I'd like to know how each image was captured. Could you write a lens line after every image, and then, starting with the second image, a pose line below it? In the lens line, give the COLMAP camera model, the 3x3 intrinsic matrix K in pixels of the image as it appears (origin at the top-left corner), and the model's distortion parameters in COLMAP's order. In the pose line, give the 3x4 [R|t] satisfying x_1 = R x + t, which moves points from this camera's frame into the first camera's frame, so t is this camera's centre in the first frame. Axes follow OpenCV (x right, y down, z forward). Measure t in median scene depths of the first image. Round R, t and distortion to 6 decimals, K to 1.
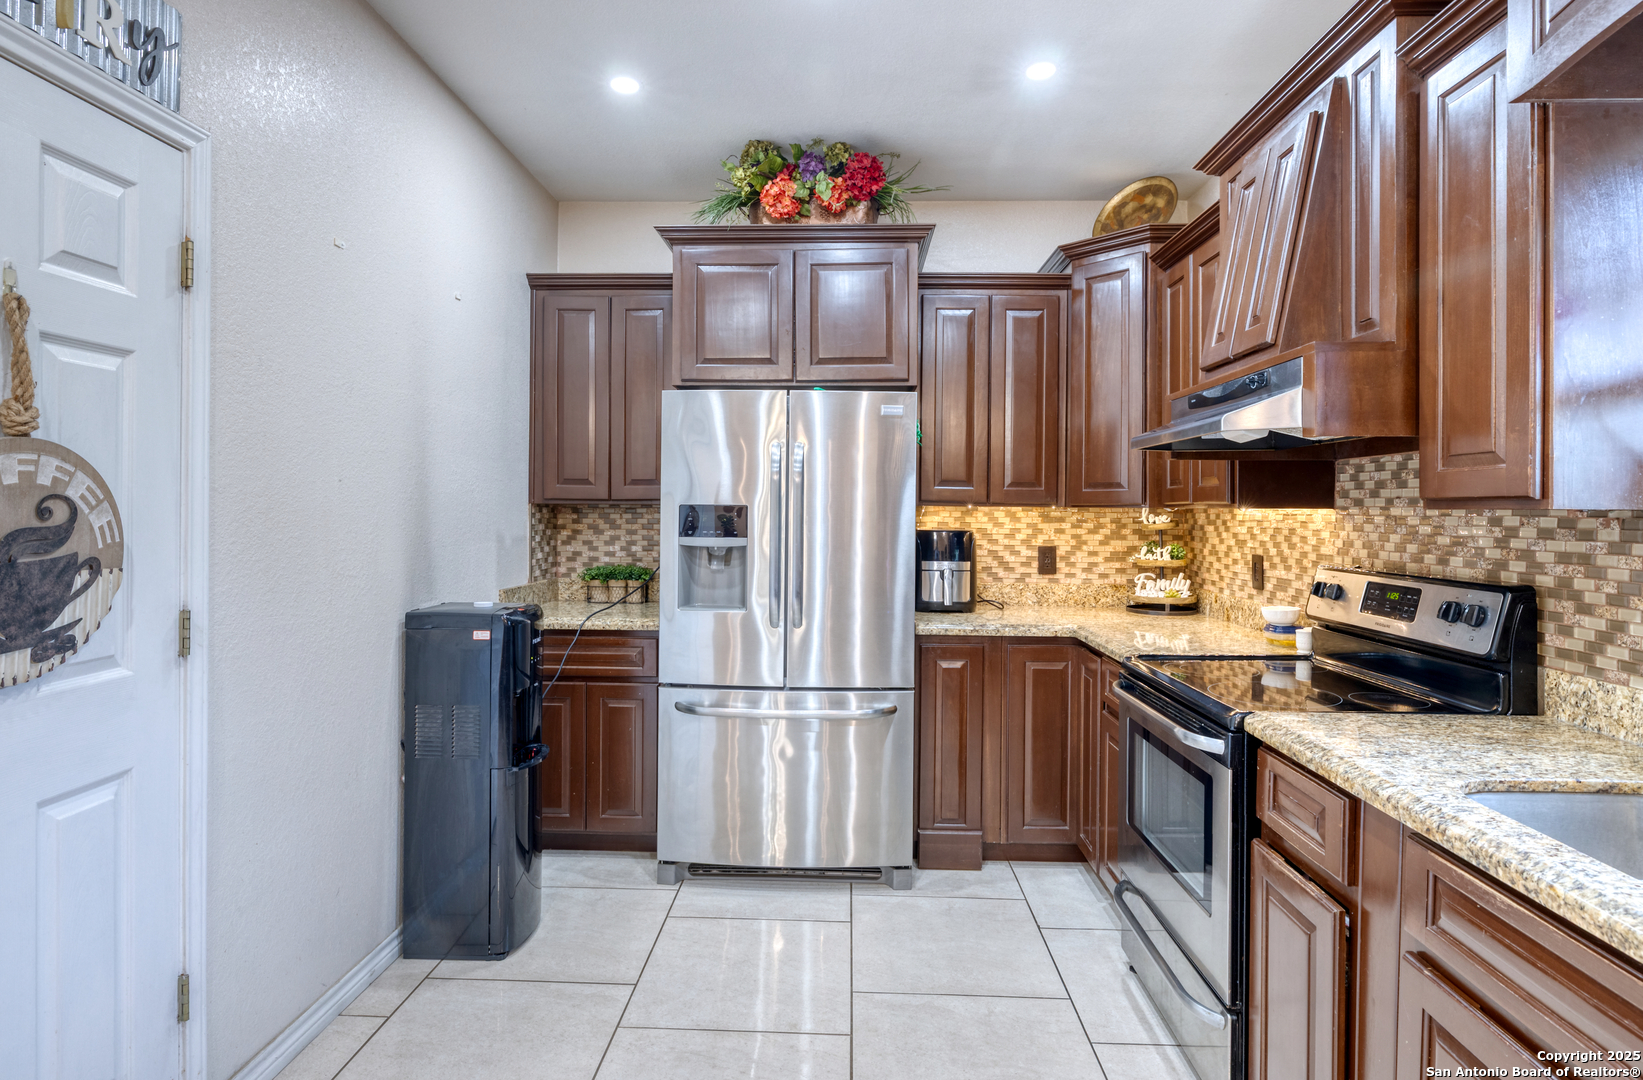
lens RADIAL K [[872.3, 0, 814.7], [0, 872.3, 511.4], [0, 0, 1]] dist [-0.014205, -0.000182]
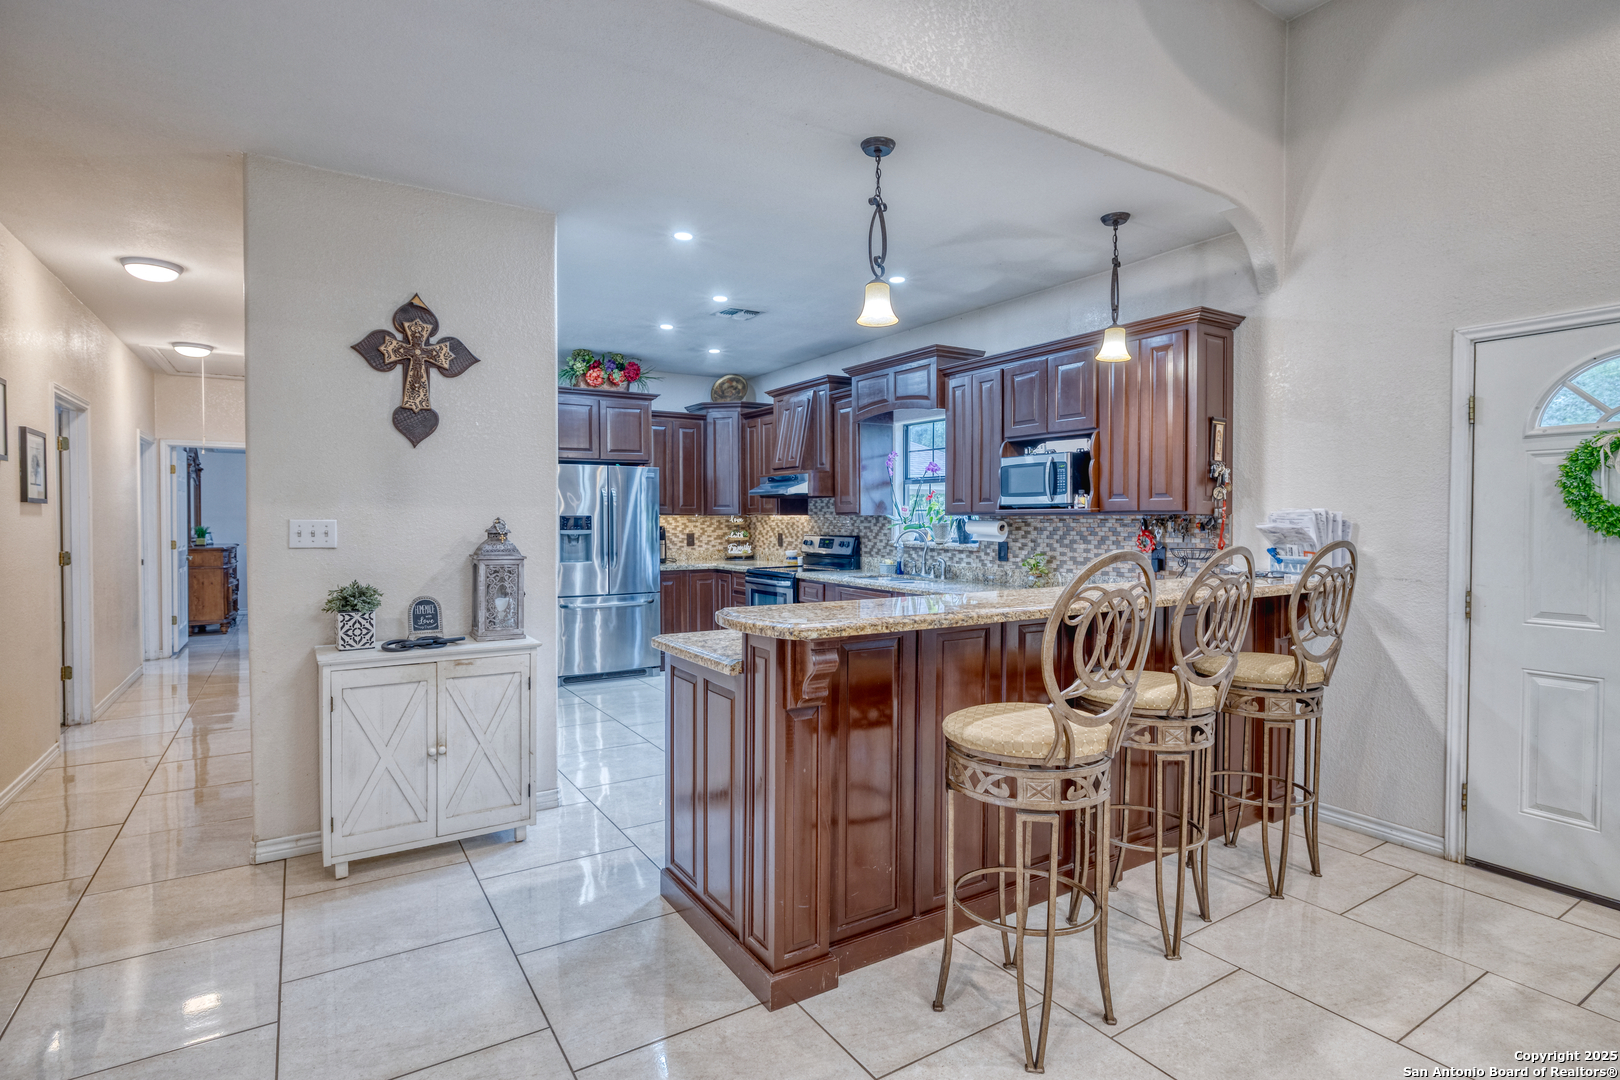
lens RADIAL K [[834.3, 0, 813.1], [0, 834.3, 534.7], [0, 0, 1]] dist [-0.001317, -0.000626]
pose [[0.821500, -0.021874, 0.569788, -0.845209], [0.010519, 0.999675, 0.023212, -0.002461], [-0.570111, -0.013075, 0.821464, -1.125557]]
